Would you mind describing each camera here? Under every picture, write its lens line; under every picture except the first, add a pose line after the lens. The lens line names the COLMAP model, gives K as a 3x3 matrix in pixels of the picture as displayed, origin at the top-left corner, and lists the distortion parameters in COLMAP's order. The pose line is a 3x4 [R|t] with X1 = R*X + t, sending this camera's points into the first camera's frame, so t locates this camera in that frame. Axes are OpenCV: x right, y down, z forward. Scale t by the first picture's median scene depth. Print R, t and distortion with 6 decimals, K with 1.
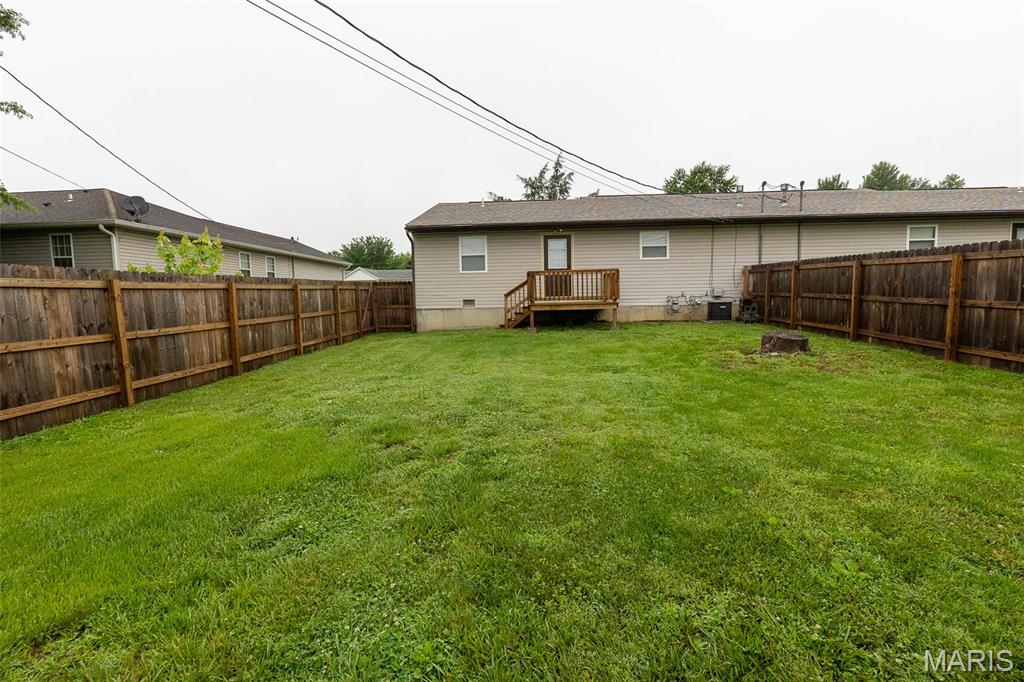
lens RADIAL K [[472.8, 0, 509.5], [0, 472.8, 341.8], [0, 0, 1]] dist [-0.005606, 0.001069]
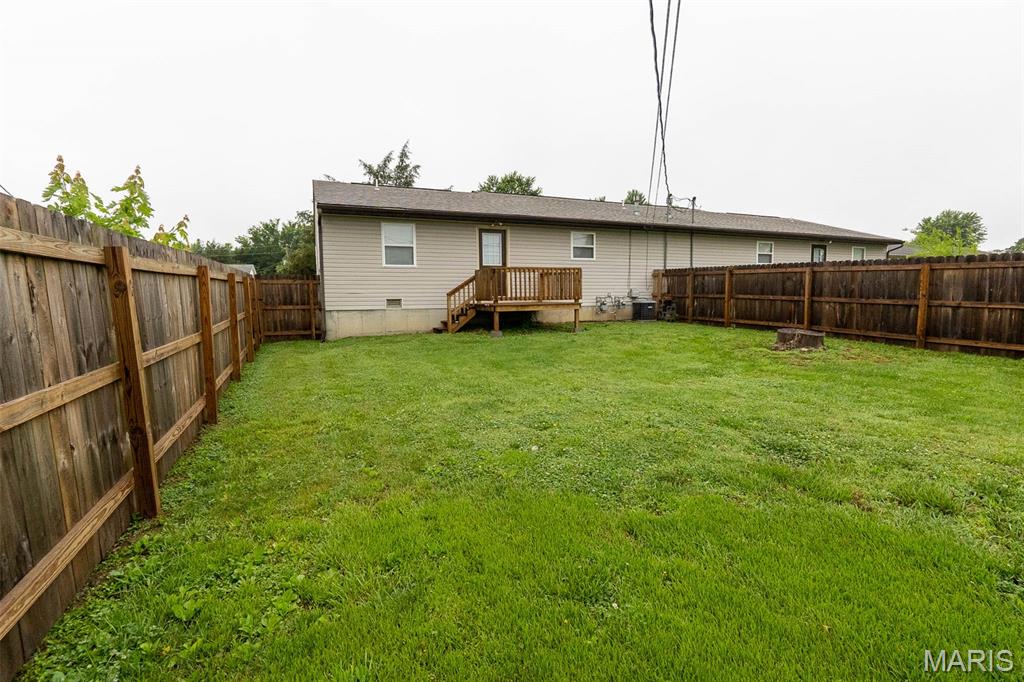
lens RADIAL K [[472.8, 0, 512.1], [0, 472.8, 343.8], [0, 0, 1]] dist [-0.005606, 0.001069]
pose [[0.895727, -0.035564, 0.443179, -0.293009], [0.034866, 0.999345, 0.009725, -0.011770], [-0.443234, 0.006741, 0.896380, 0.173383]]
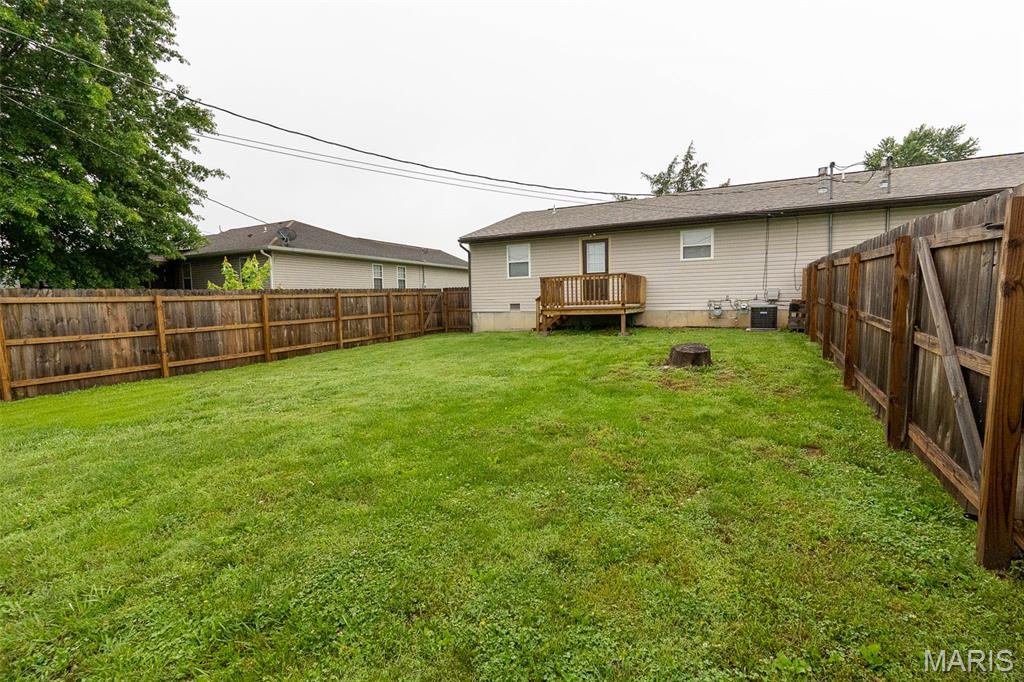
lens RADIAL K [[472.8, 0, 510.0], [0, 472.8, 341.1], [0, 0, 1]] dist [-0.005606, 0.001069]
pose [[0.918892, 0.031182, -0.393276, 0.353340], [-0.031017, 0.999496, 0.006777, -0.012023], [0.393289, 0.005971, 0.919395, 0.011189]]
